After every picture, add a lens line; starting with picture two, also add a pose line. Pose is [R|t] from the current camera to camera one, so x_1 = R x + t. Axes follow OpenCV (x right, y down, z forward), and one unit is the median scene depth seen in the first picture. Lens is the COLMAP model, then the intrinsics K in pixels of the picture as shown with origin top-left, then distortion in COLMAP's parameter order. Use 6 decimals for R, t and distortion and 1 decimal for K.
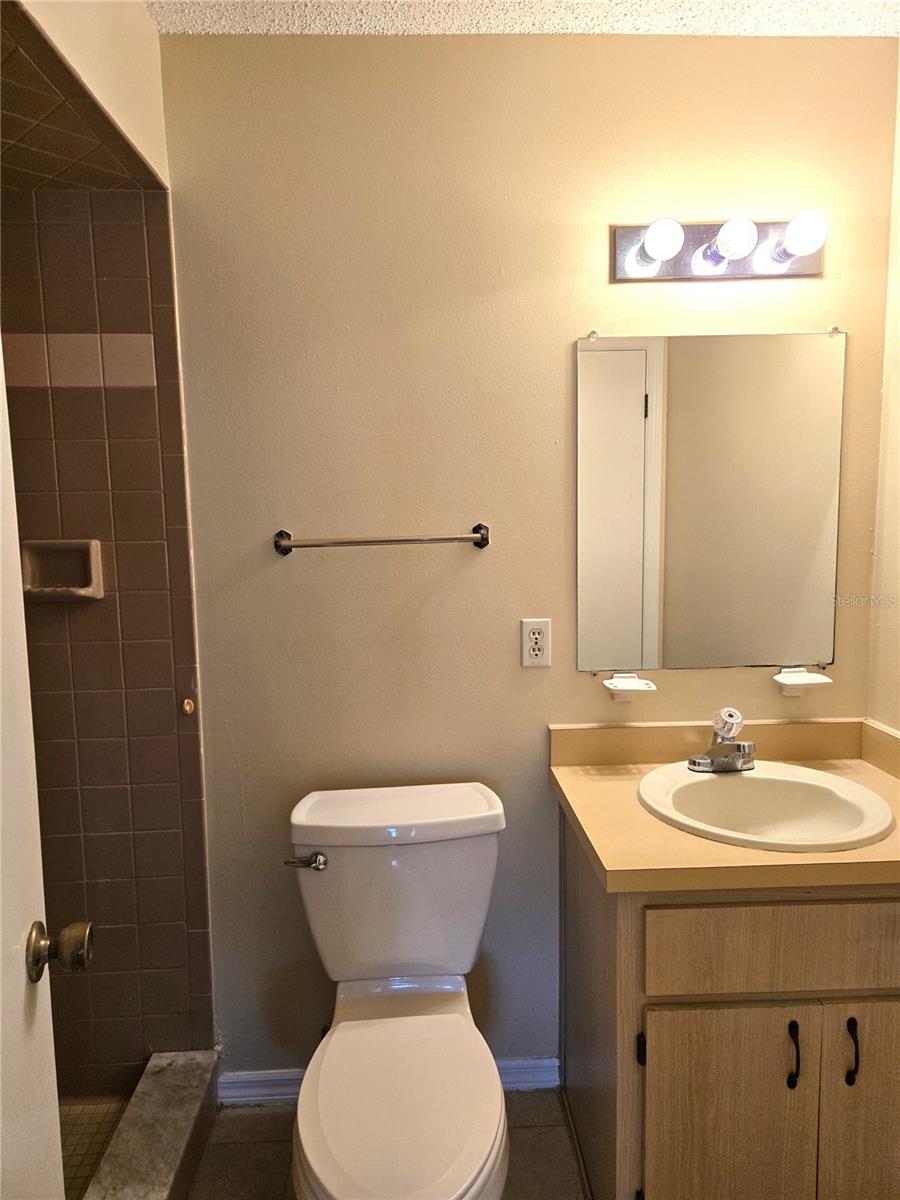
lens RADIAL K [[798.4, 0, 451.6], [0, 798.4, 605.6], [0, 0, 1]] dist [0.069884, -0.051476]
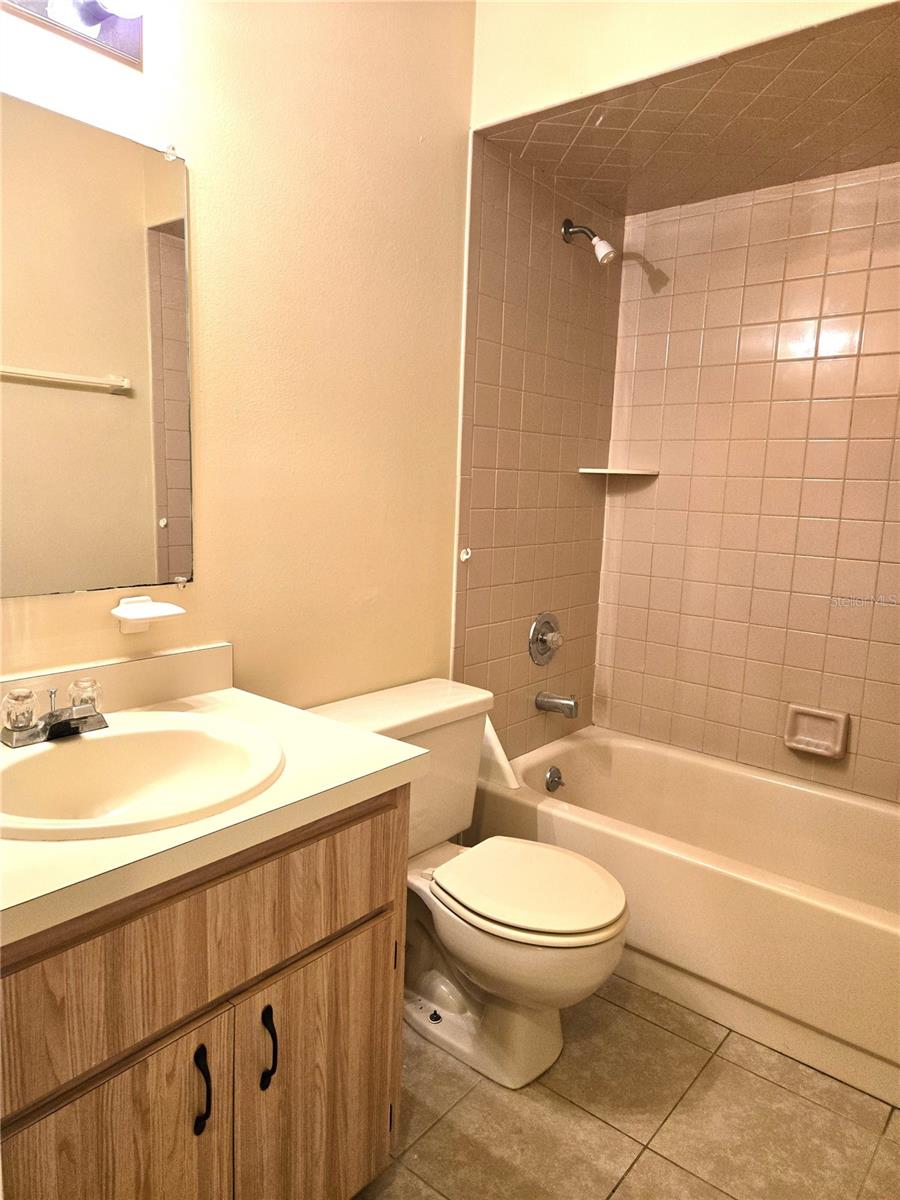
lens RADIAL K [[798.4, 0, 450.1], [0, 798.4, 610.1], [0, 0, 1]] dist [0.069884, -0.051476]
pose [[0.680953, -0.084824, 0.727398, 0.071772], [0.043275, 0.996194, 0.075657, 0.070121], [-0.731047, -0.020041, 0.682032, 0.340178]]
